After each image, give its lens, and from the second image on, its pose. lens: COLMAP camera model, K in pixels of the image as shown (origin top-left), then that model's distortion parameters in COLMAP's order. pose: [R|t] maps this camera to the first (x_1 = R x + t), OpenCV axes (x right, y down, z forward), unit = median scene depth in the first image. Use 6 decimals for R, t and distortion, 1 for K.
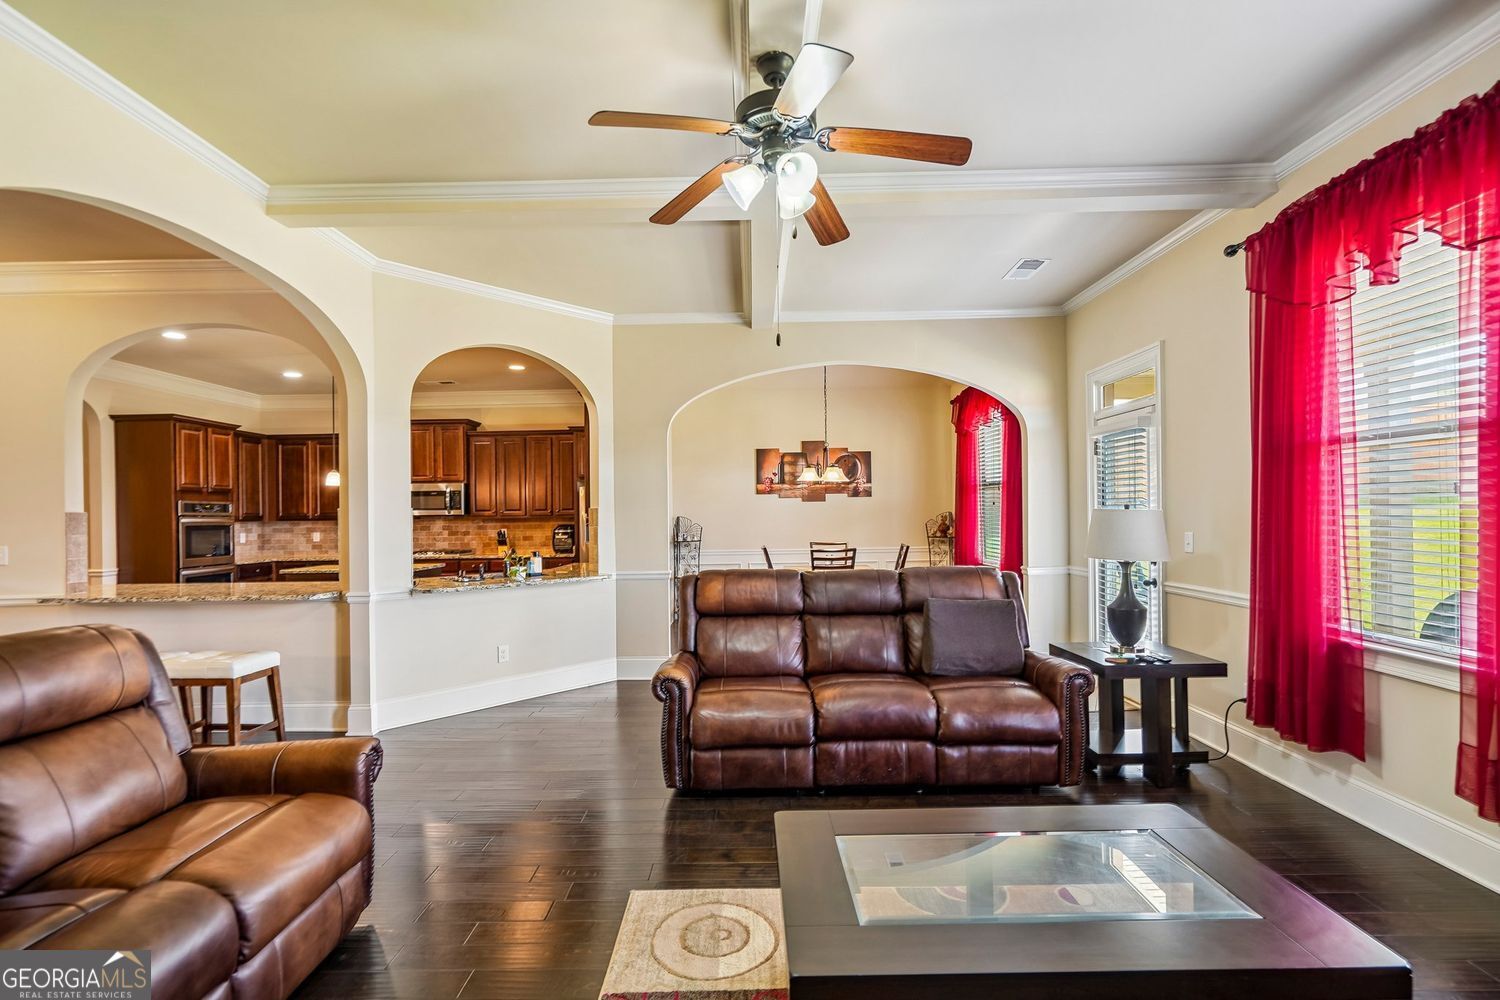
lens RADIAL K [[696.5, 0, 749.9], [0, 696.5, 511.4], [0, 0, 1]] dist [-0.009979, 0.003801]
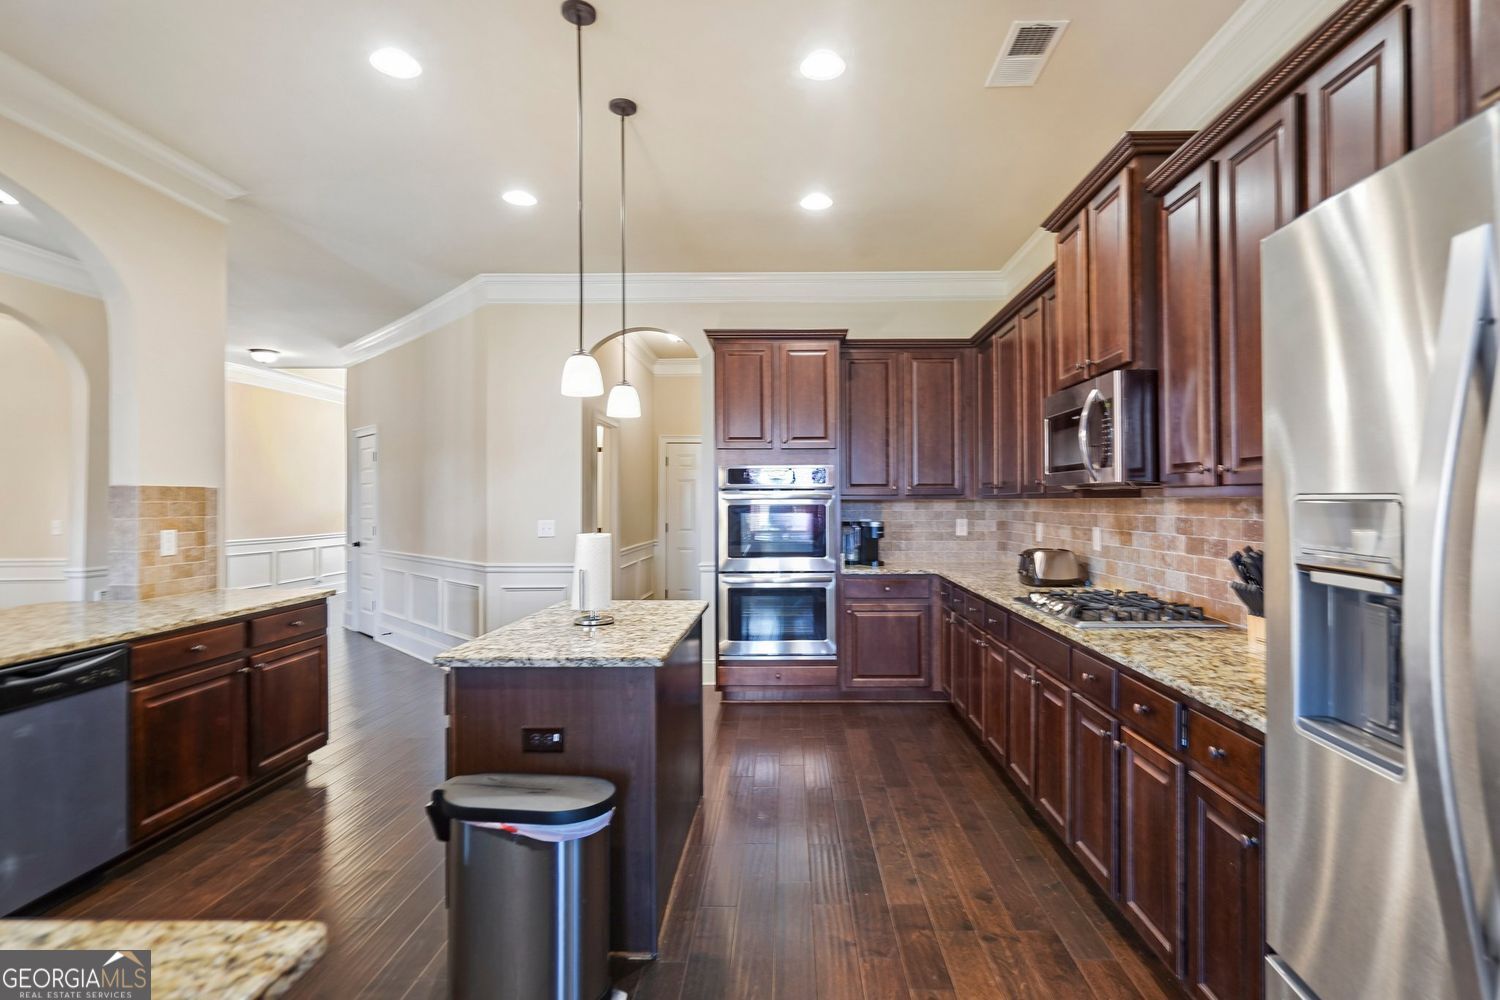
lens RADIAL K [[756.8, 0, 788.1], [0, 756.8, 493.2], [0, 0, 1]] dist [-0.002428, -0.001342]
pose [[-0.003350, 0.004880, -0.999982, -0.110505], [0.009435, 0.999944, 0.004848, 0.006206], [0.999950, -0.009418, -0.003396, 0.897448]]
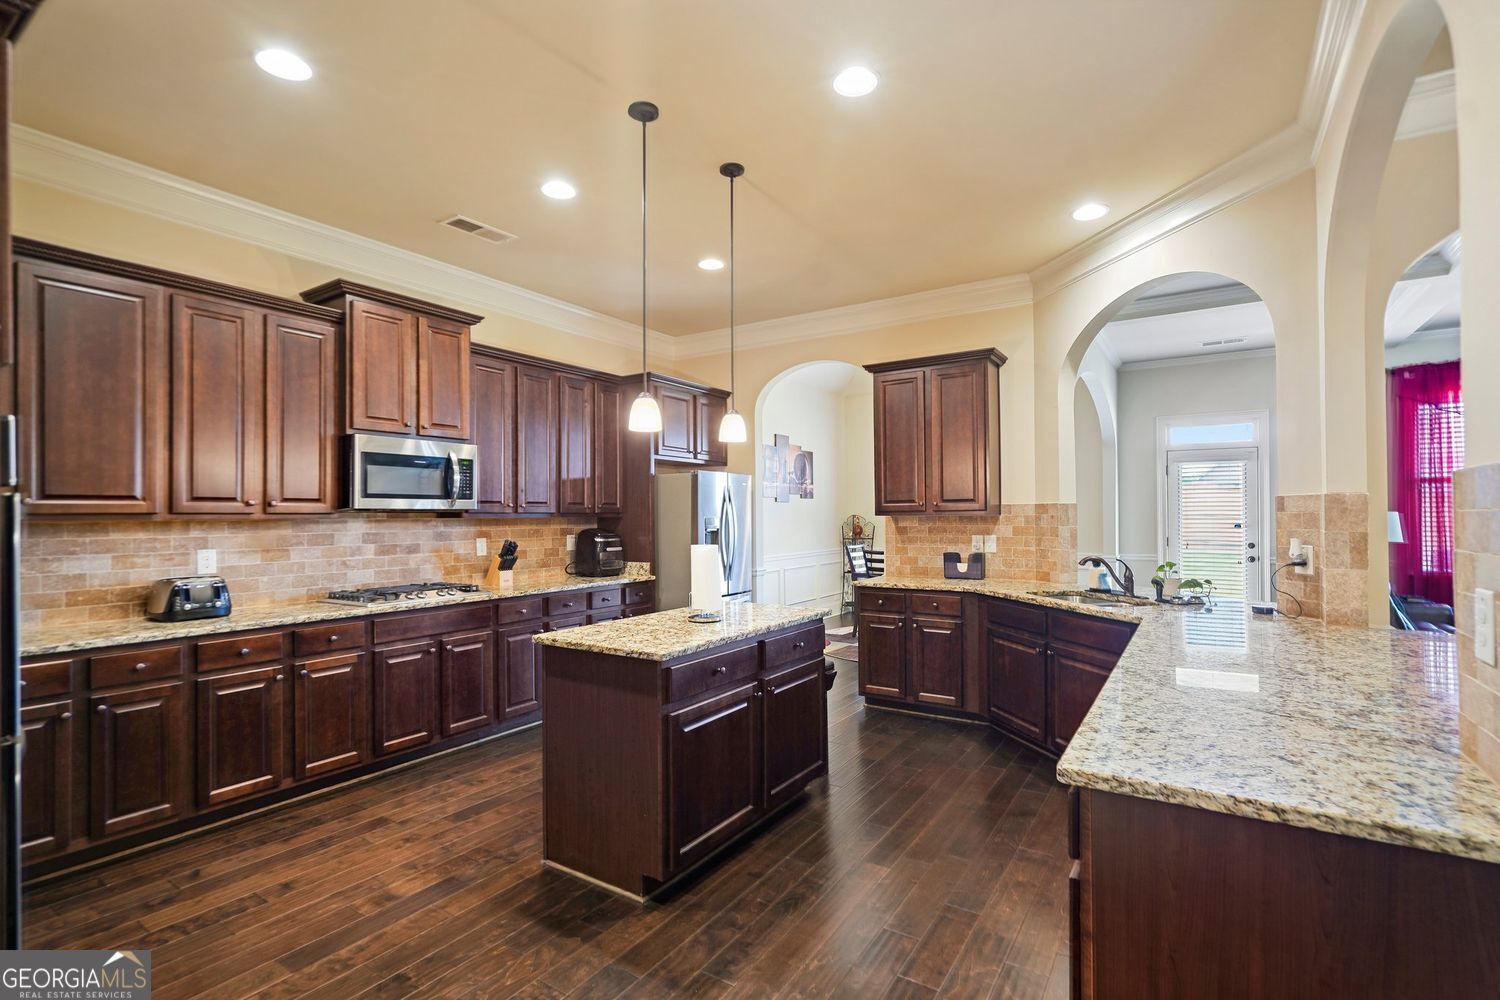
lens RADIAL K [[696.5, 0, 730.3], [0, 696.5, 508.3], [0, 0, 1]] dist [-0.009979, 0.003801]
pose [[0.567028, 0.020578, 0.823442, -0.736501], [-0.006055, 0.999765, -0.020814, 0.013224], [-0.823676, 0.006816, 0.567019, 0.595694]]
